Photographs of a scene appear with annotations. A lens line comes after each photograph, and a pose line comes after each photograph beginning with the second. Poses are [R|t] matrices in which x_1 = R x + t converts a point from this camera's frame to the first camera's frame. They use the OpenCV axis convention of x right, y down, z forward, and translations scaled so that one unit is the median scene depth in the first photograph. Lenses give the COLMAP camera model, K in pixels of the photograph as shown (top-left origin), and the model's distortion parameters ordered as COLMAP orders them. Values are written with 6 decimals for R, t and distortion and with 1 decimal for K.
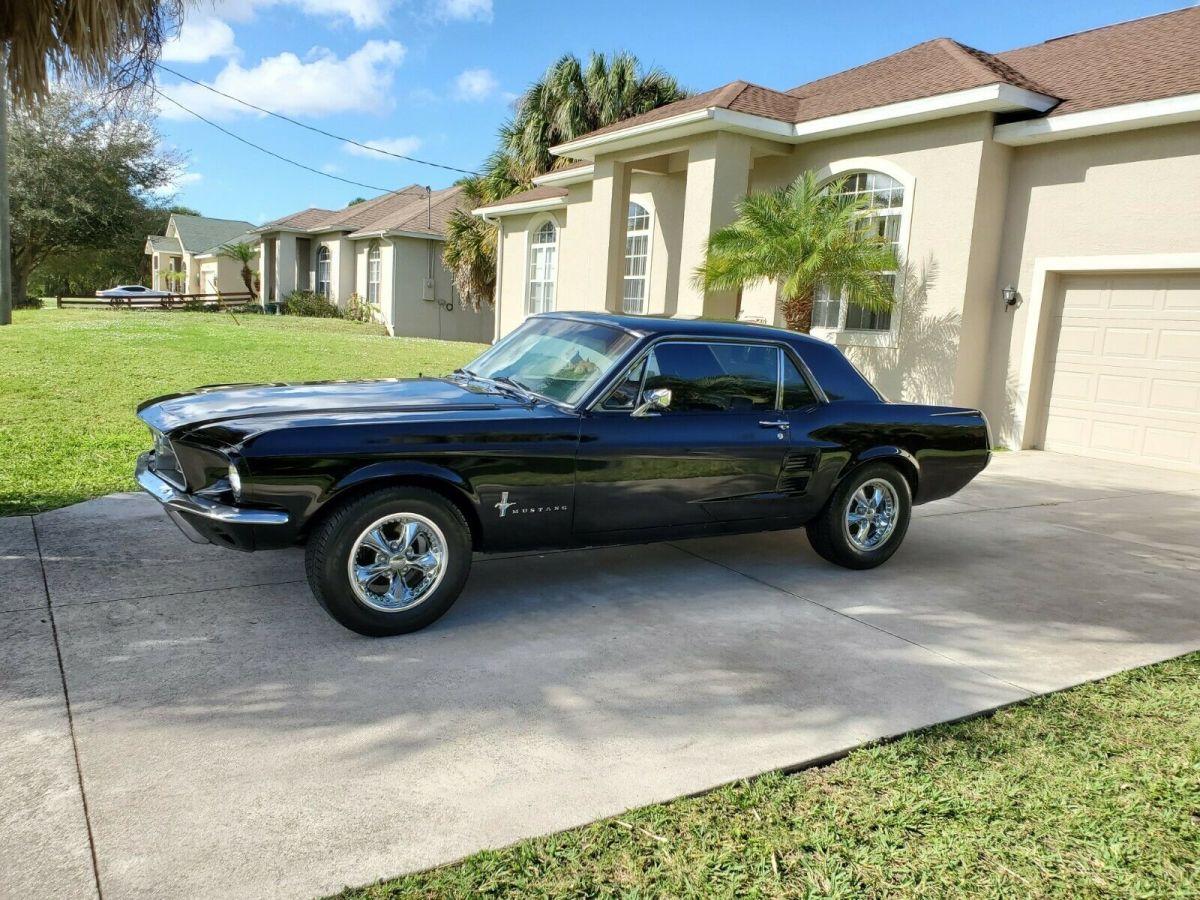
lens RADIAL K [[942.6, 0, 611.9], [0, 942.6, 457.5], [0, 0, 1]] dist [0.005808, 0.015680]
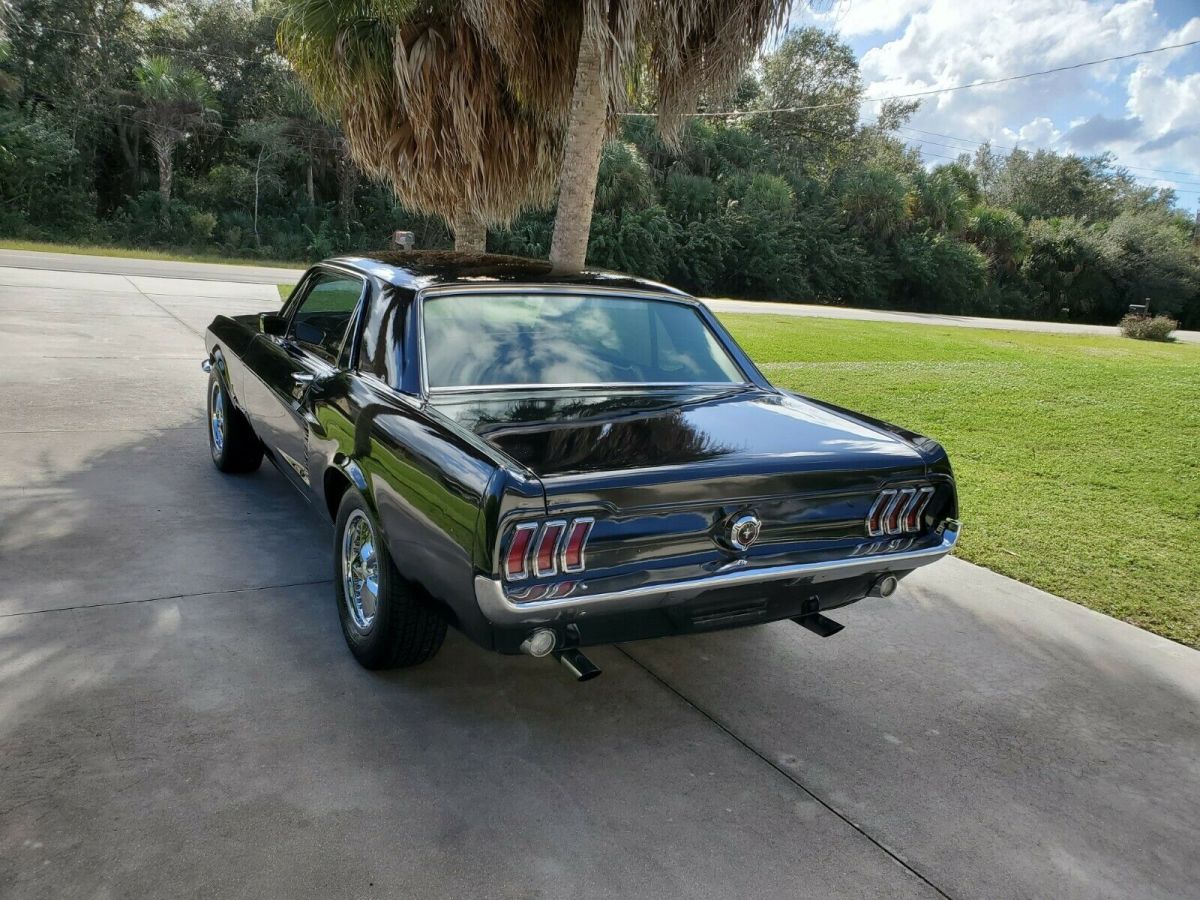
lens RADIAL K [[942.6, 0, 583.0], [0, 942.6, 442.1], [0, 0, 1]] dist [0.005808, 0.015680]
pose [[-0.035322, 0.132940, -0.990494, 0.936888], [-0.242569, 0.960334, 0.137542, -0.145209], [0.969491, 0.245122, -0.001674, 1.239460]]
